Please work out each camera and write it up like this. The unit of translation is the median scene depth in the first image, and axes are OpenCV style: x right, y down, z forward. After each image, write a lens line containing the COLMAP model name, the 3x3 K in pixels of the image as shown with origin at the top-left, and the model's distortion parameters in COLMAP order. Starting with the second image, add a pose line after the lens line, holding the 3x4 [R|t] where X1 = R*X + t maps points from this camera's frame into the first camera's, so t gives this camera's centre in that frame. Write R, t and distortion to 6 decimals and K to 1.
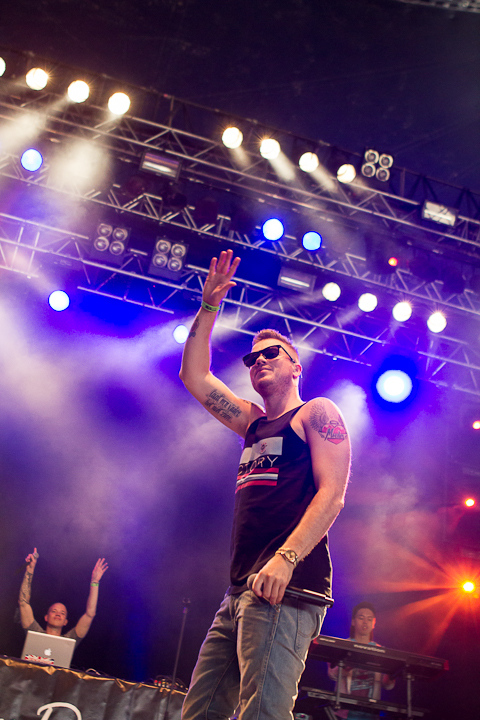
lens RADIAL K [[929.8, 0, 242.9], [0, 929.8, 353.4], [0, 0, 1]] dist [-0.079437, 0.066303]
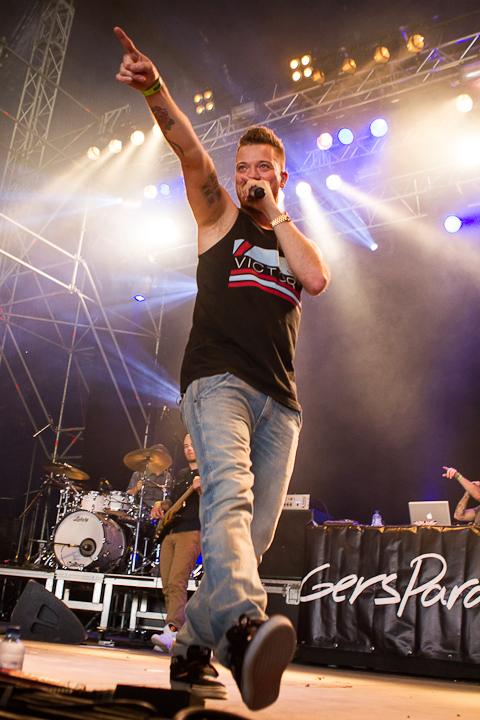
lens RADIAL K [[801.5, 0, 240.0], [0, 801.5, 360.0], [0, 0, 1]] dist [-0.089426, 0.047818]
pose [[0.646831, -0.321611, -0.691503, 0.246164], [0.366723, 0.926185, -0.087727, 0.084457], [0.668673, -0.196846, 0.717027, 0.085954]]
